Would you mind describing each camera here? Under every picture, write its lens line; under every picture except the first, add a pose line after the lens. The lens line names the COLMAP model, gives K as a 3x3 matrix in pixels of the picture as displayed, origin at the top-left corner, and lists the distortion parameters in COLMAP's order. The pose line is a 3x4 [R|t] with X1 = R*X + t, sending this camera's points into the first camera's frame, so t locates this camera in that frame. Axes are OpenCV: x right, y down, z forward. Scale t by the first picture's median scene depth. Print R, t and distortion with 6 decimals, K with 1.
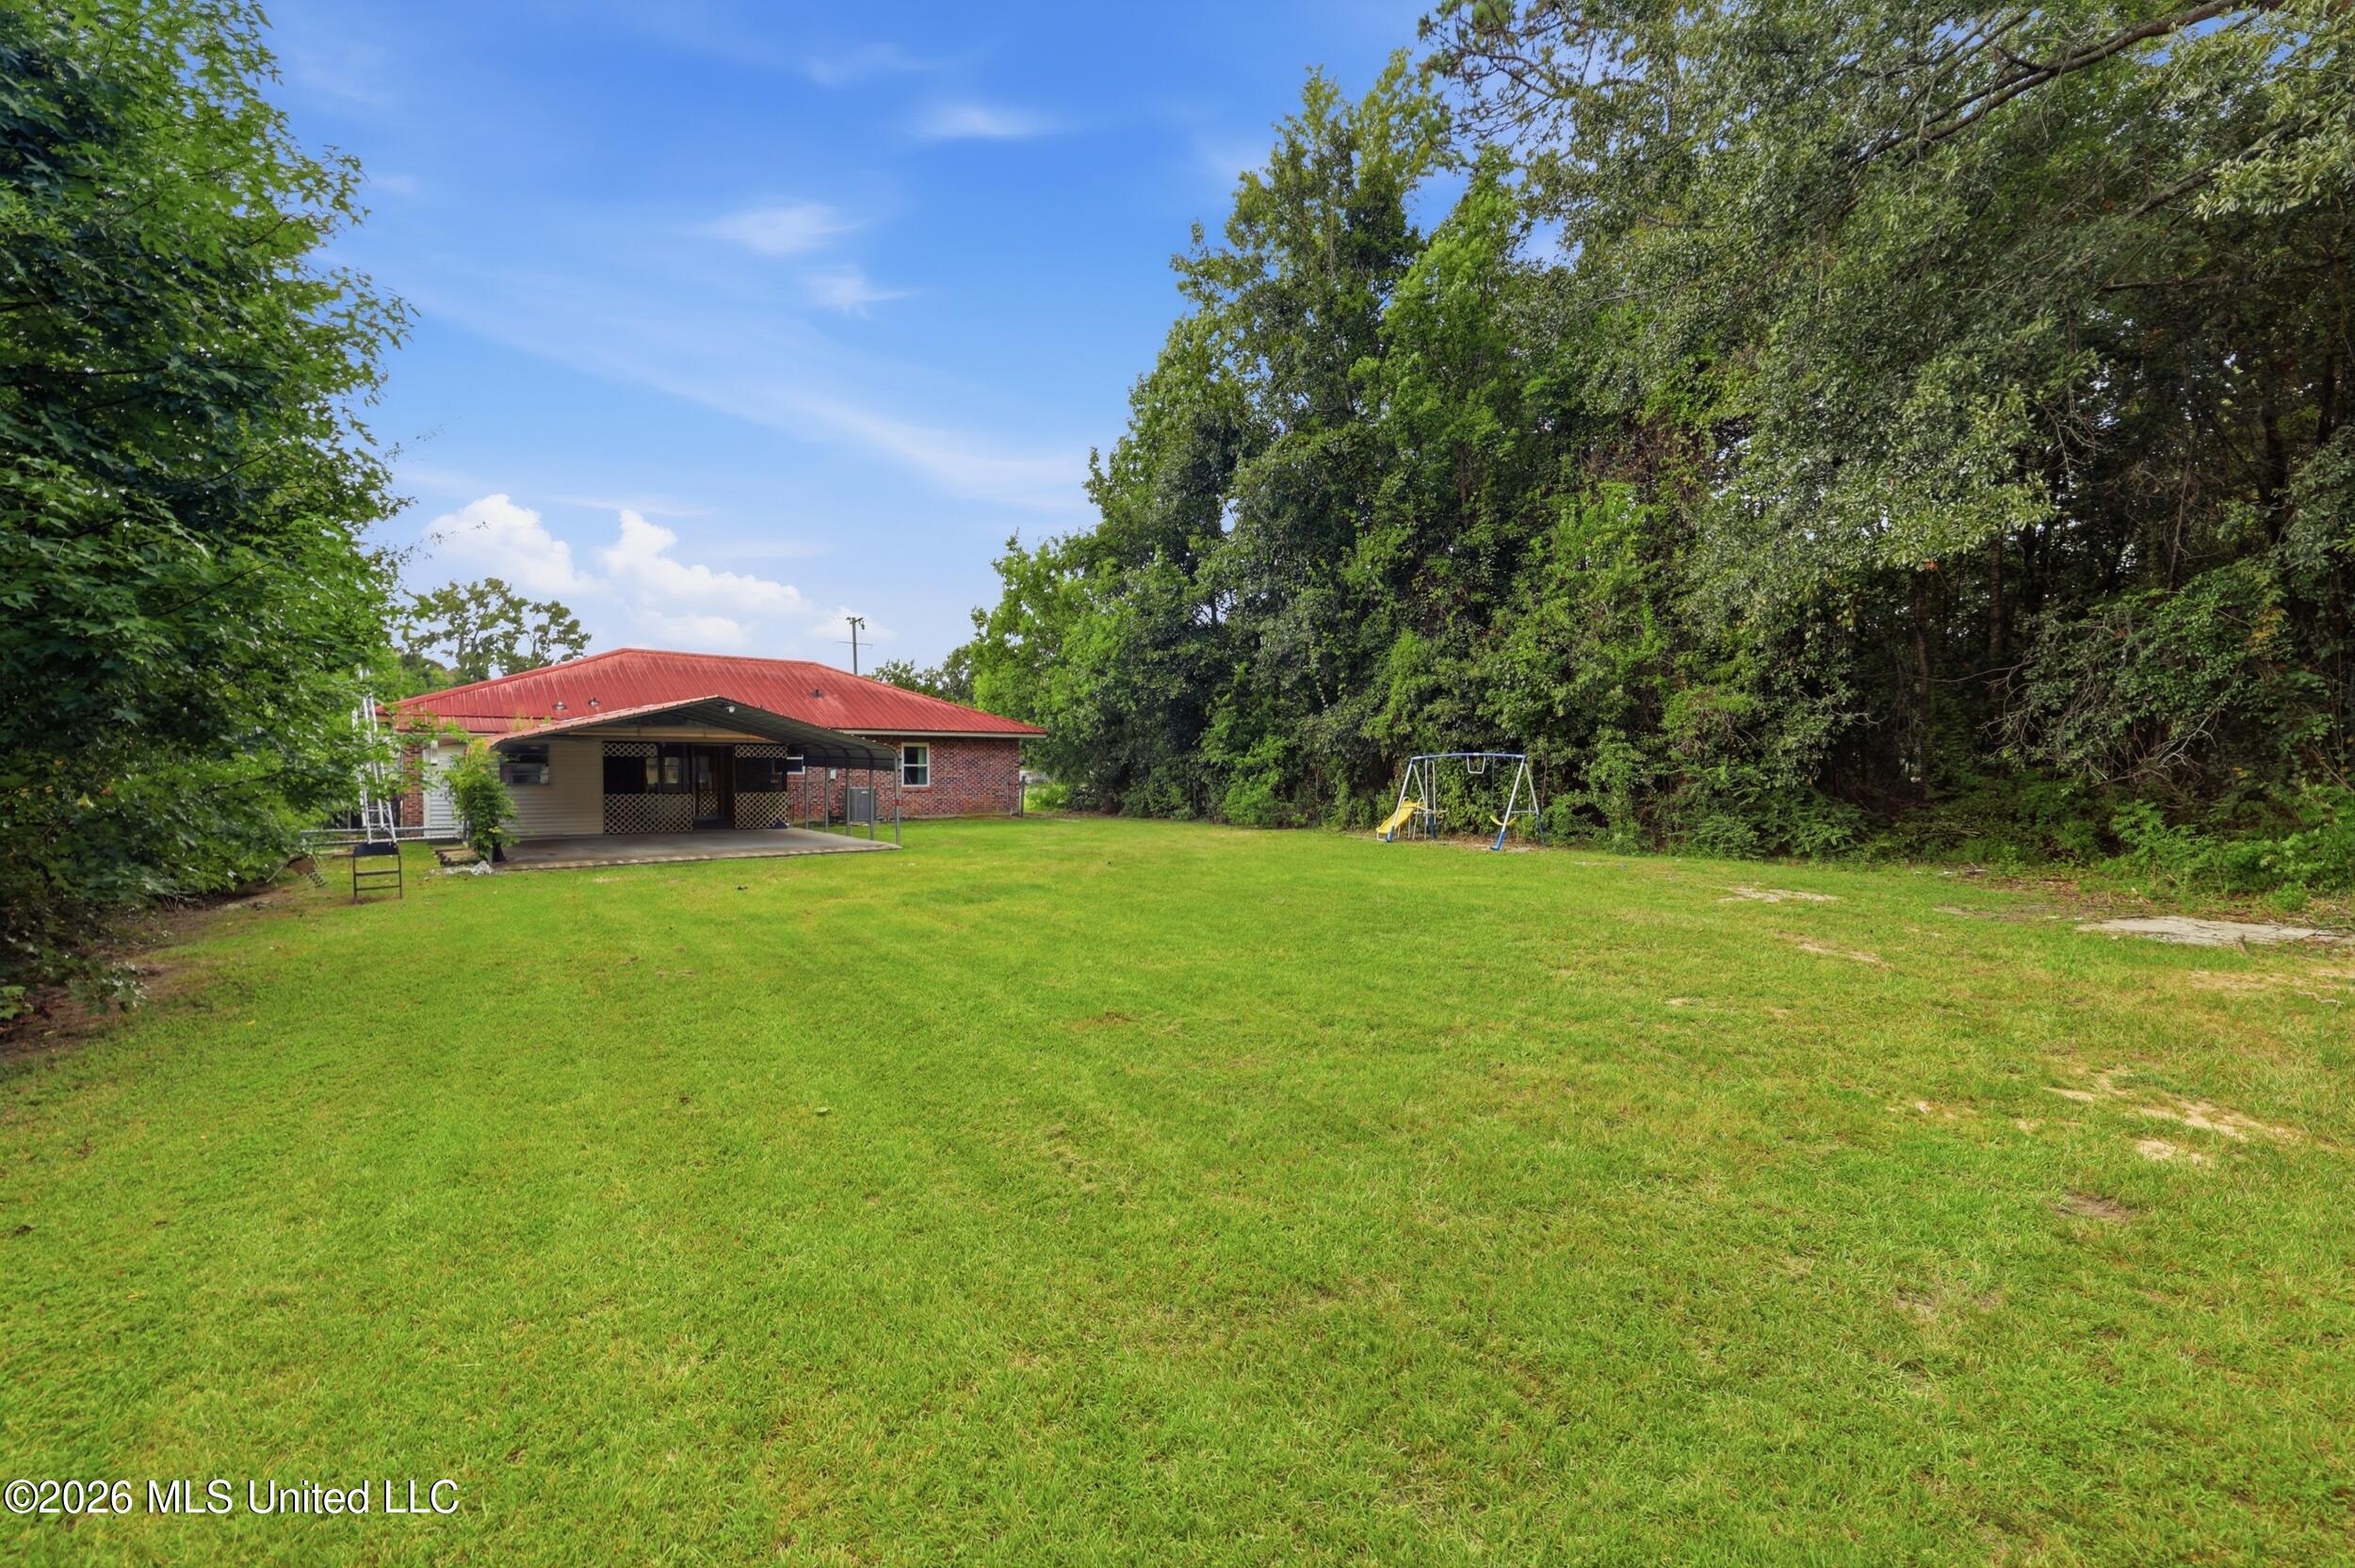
lens RADIAL K [[910.4, 0, 1177.5], [0, 910.4, 784.0], [0, 0, 1]] dist [-0.001098, -0.000207]
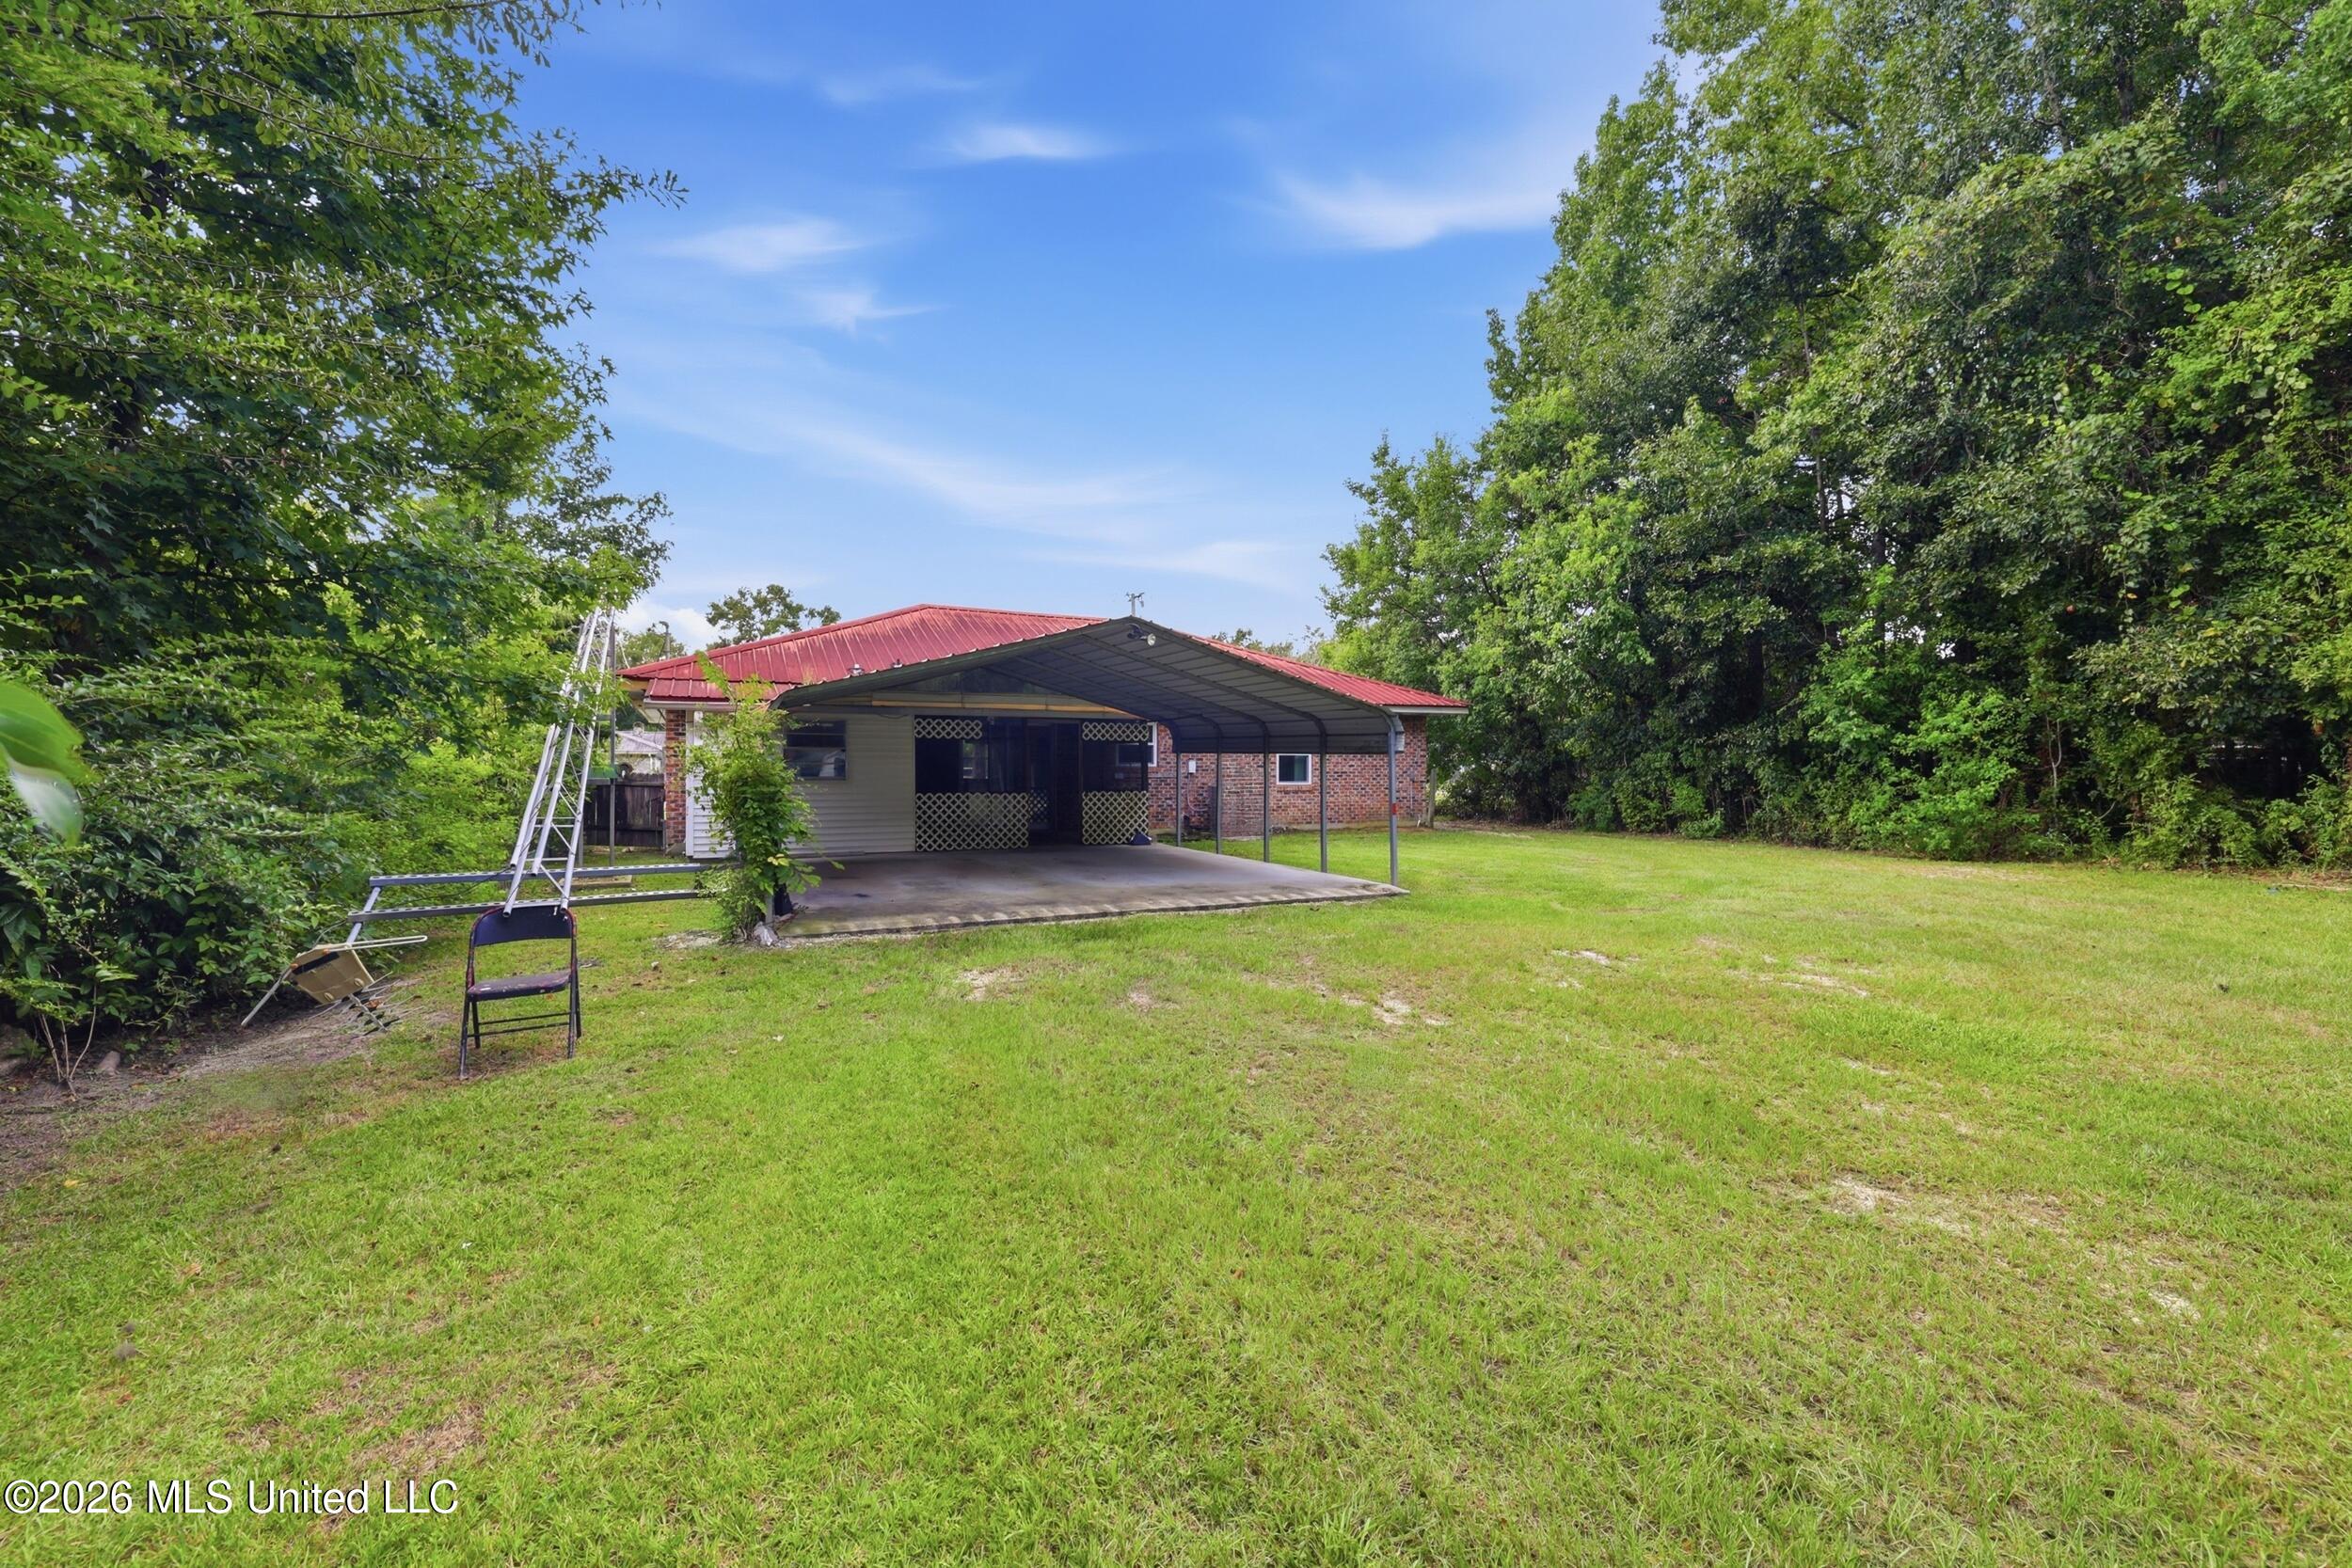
lens RADIAL K [[983.3, 0, 1179.6], [0, 983.3, 781.8], [0, 0, 1]] dist [0.000238, -0.000243]
pose [[0.967937, 0.000085, -0.251193, -0.206293], [-0.001054, 0.999993, -0.003724, 0.004124], [0.251191, 0.003869, 0.967930, 0.274260]]
